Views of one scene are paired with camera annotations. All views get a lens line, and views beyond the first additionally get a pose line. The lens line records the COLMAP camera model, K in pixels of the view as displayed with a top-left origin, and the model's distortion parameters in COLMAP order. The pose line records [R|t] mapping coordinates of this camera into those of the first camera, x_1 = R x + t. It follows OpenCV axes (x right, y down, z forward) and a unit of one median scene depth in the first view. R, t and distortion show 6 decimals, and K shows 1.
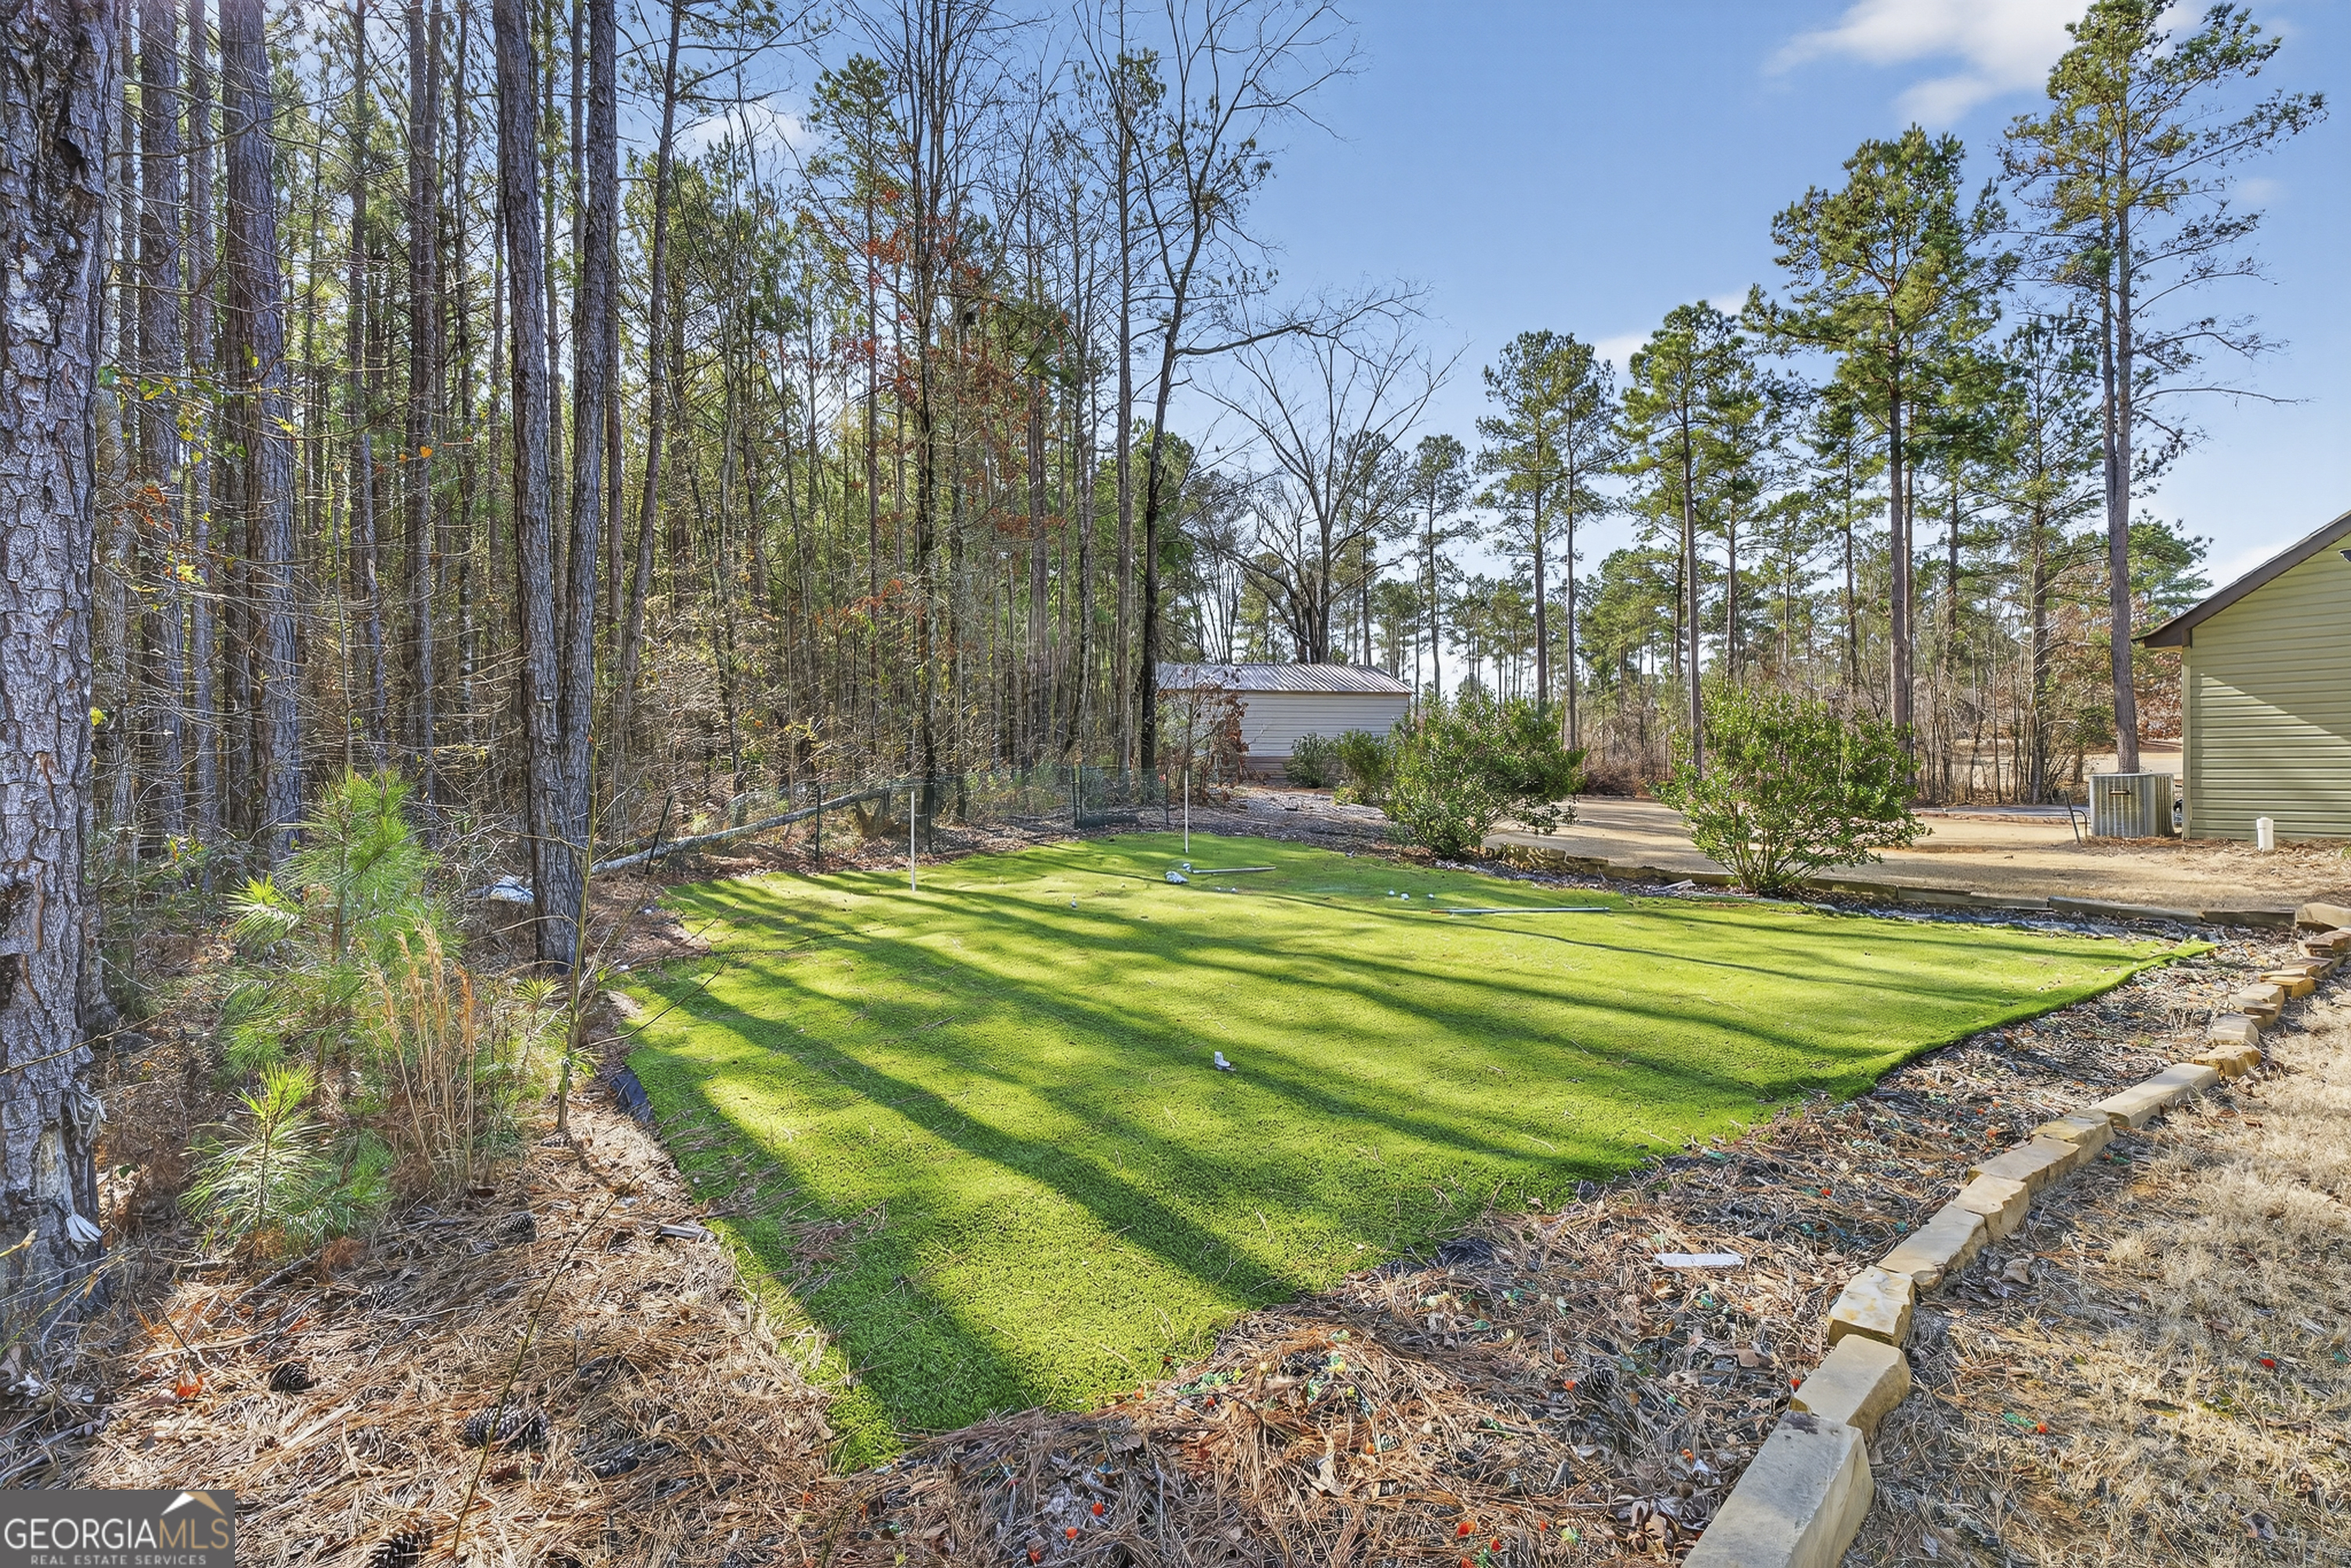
lens RADIAL K [[1041.6, 0, 1157.9], [0, 1041.6, 781.8], [0, 0, 1]] dist [-0.000913, -0.001704]
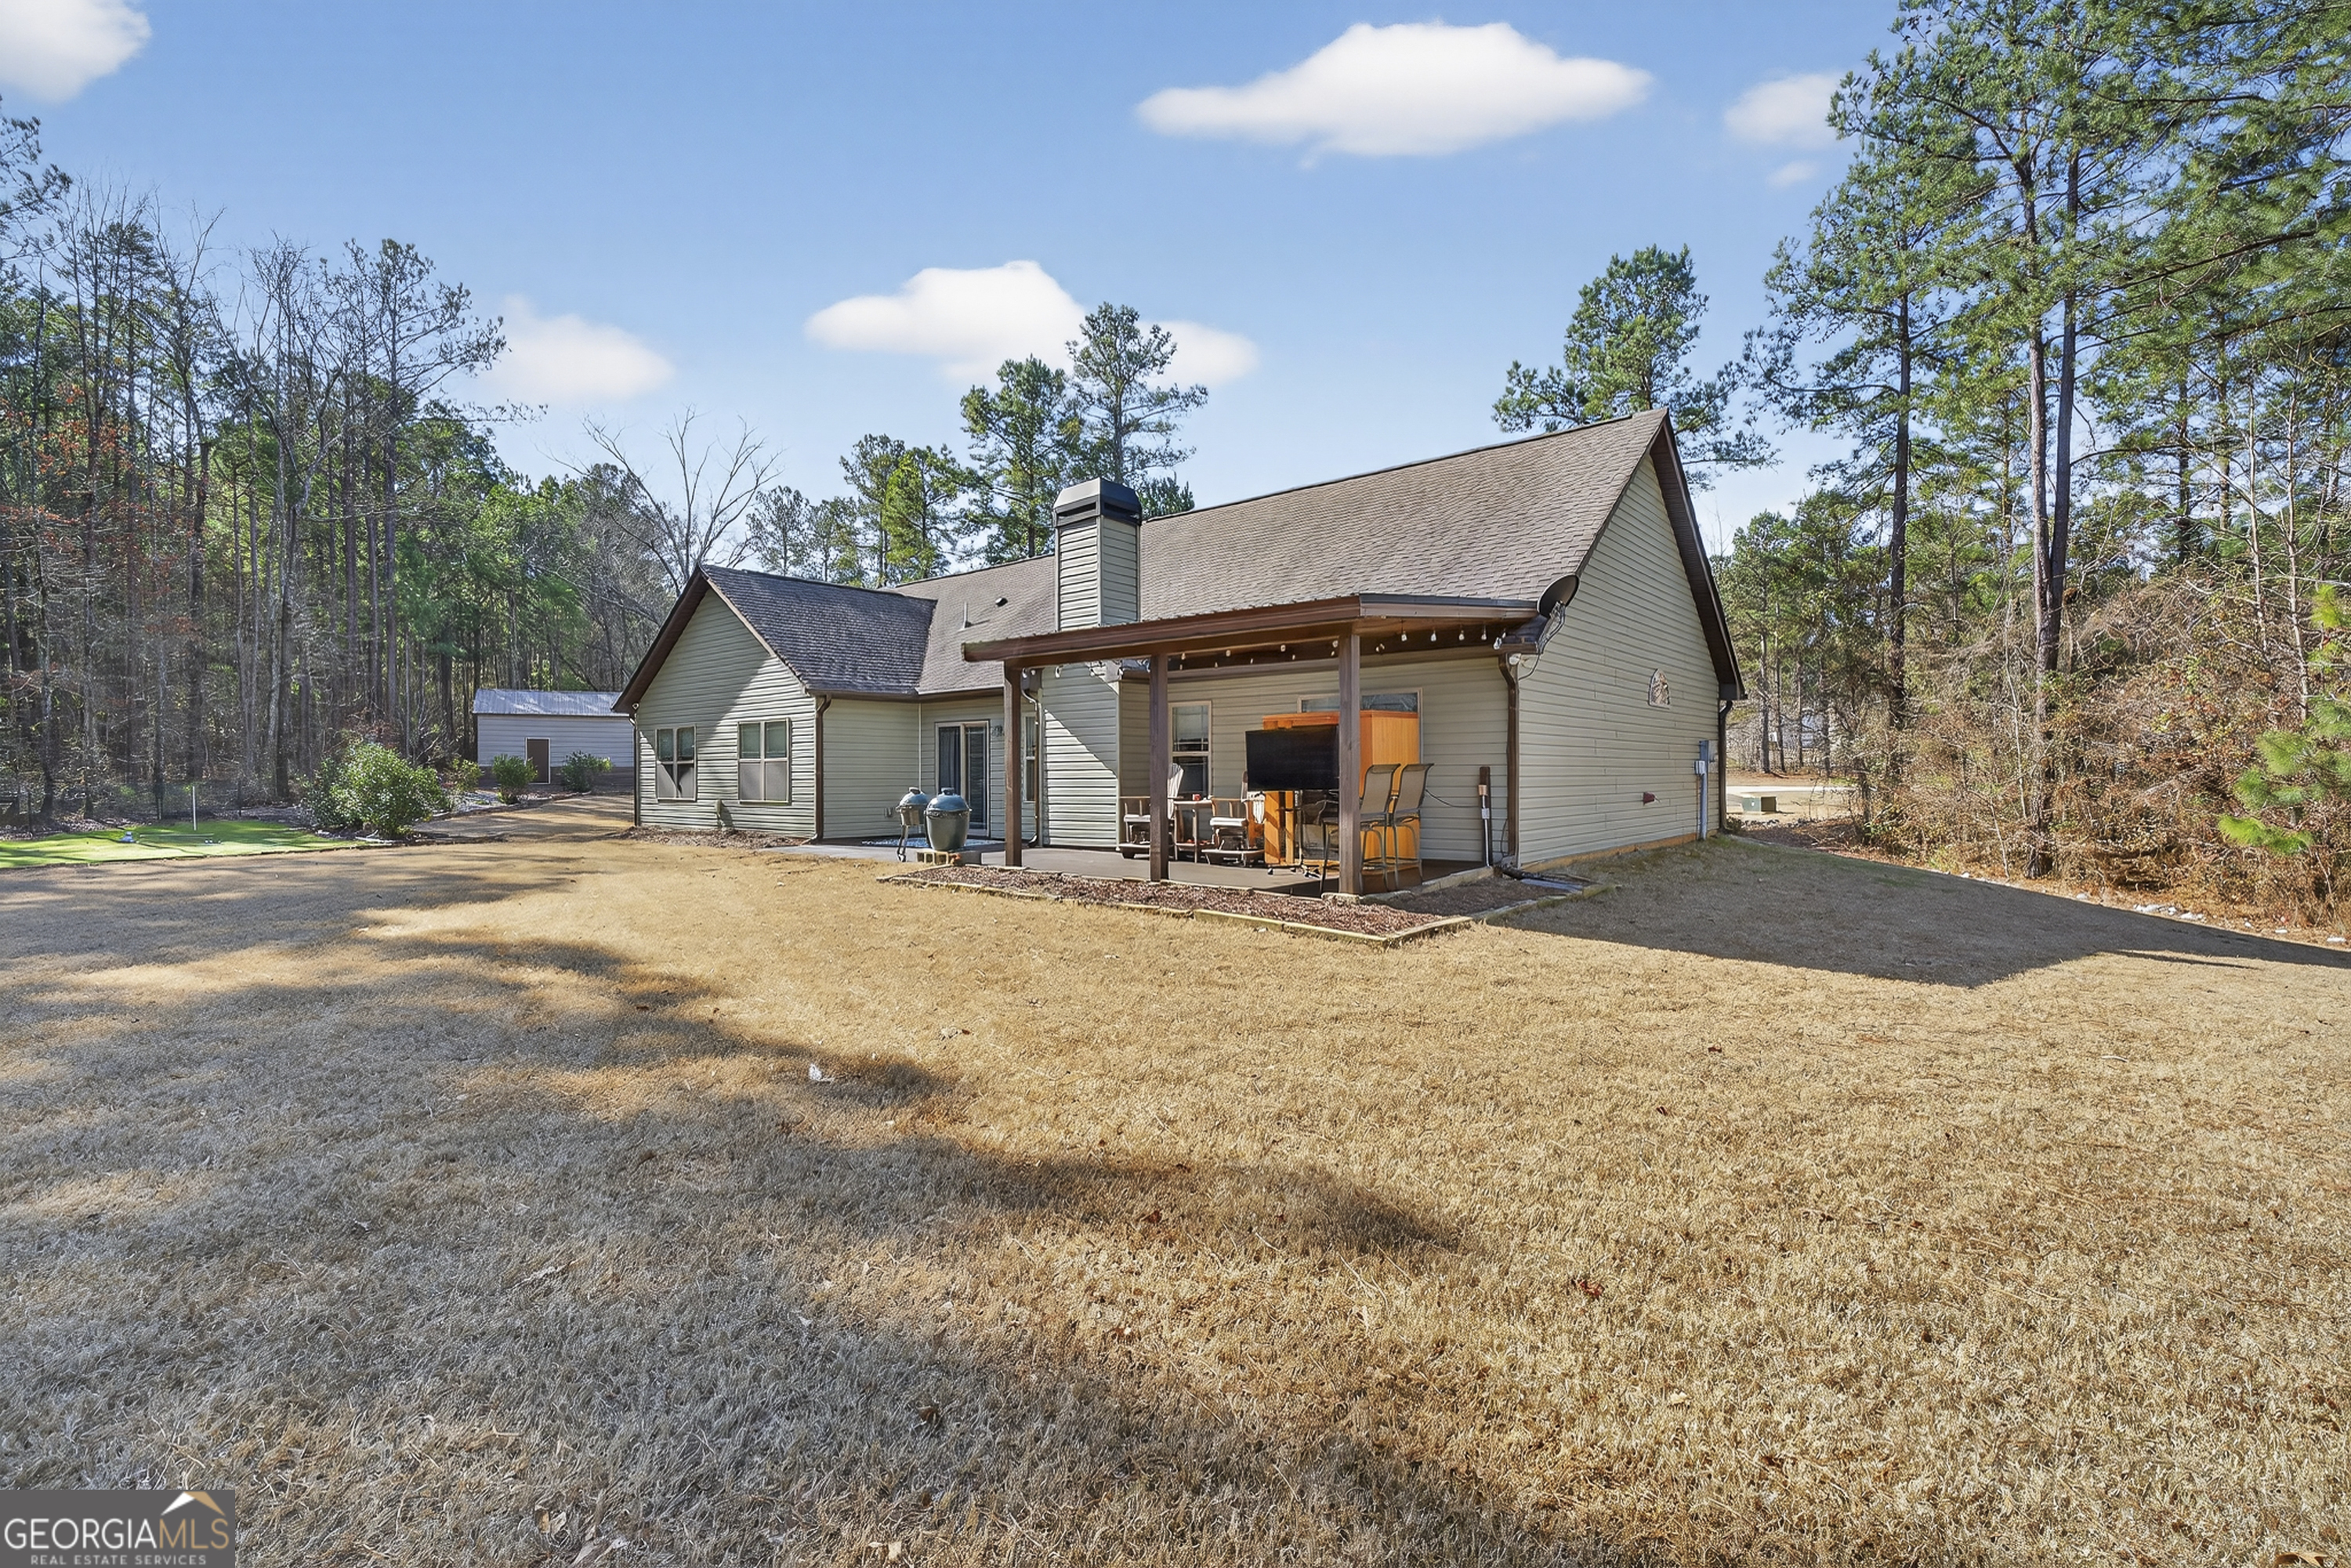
lens RADIAL K [[1041.6, 0, 1185.8], [0, 1041.6, 781.3], [0, 0, 1]] dist [-0.000913, -0.001704]
pose [[0.936681, -0.002758, 0.350173, 0.374718], [0.001433, 0.999991, 0.004042, -0.009396], [-0.350181, -0.003284, 0.936676, -0.489085]]
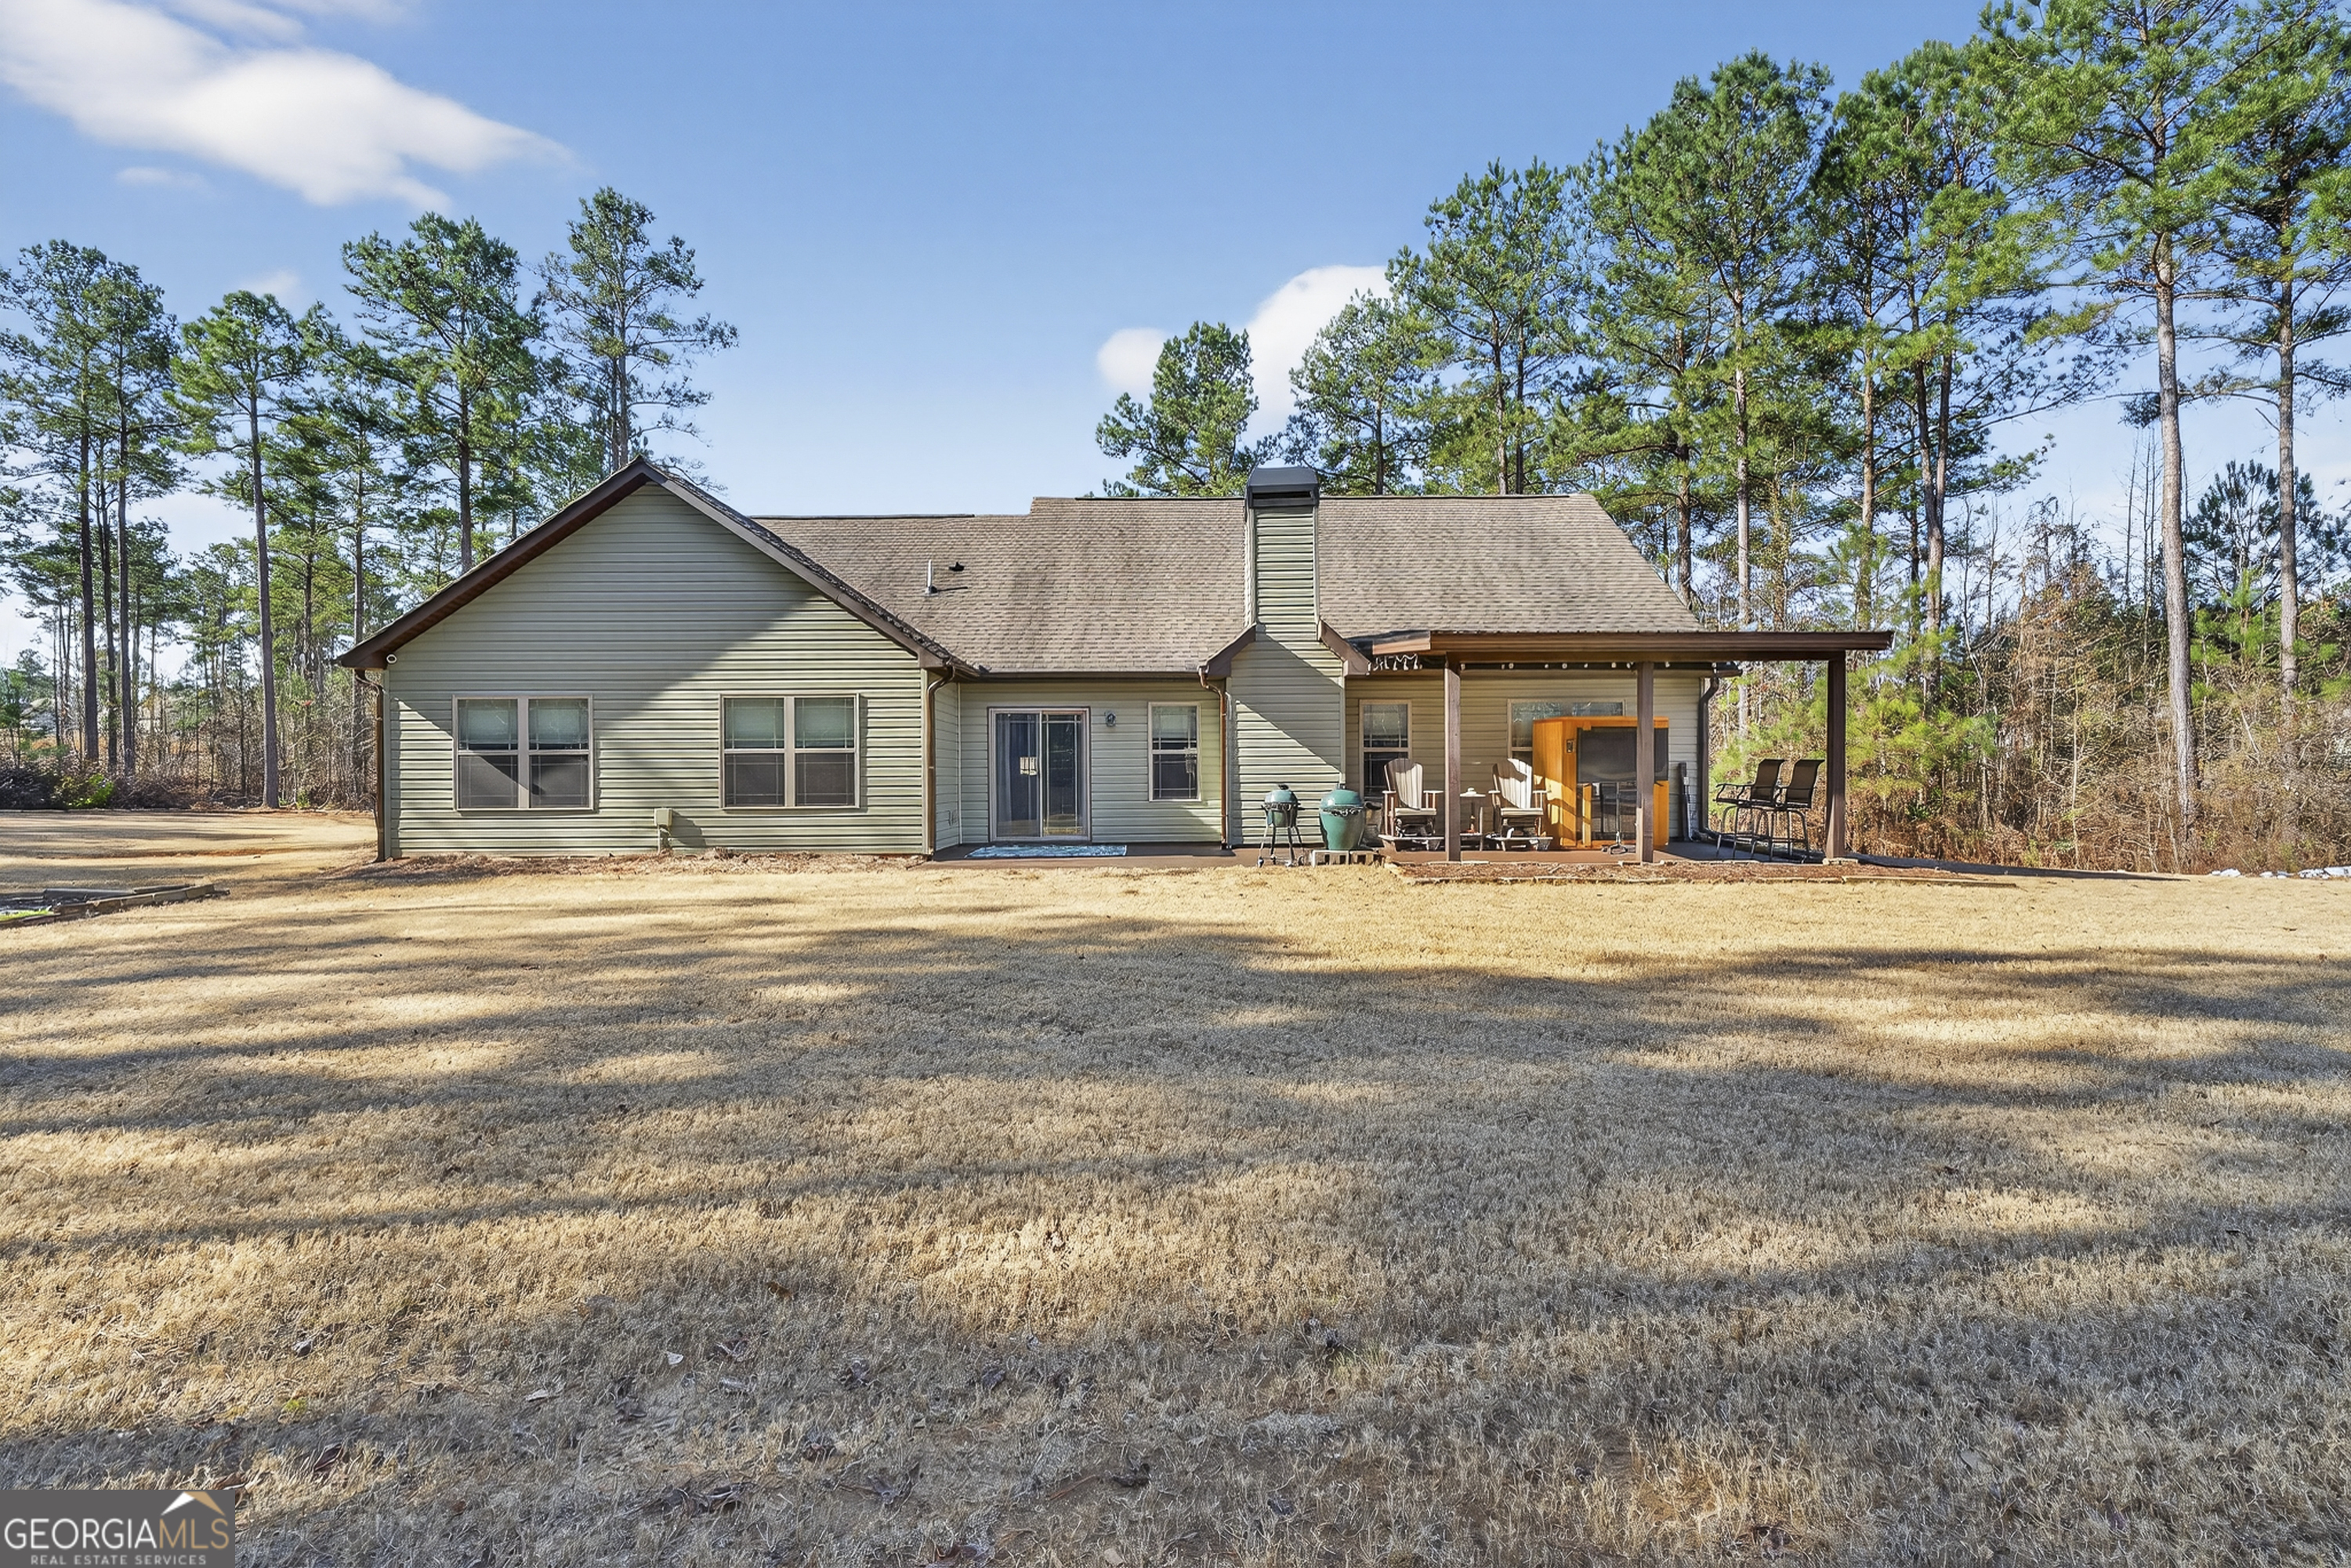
lens RADIAL K [[1041.6, 0, 1173.3], [0, 1041.6, 778.3], [0, 0, 1]] dist [-0.000913, -0.001704]
pose [[0.482343, -0.003198, 0.875977, 0.084106], [0.006041, 0.999982, 0.000325, -0.007117], [-0.875962, 0.005135, 0.482353, -0.216698]]
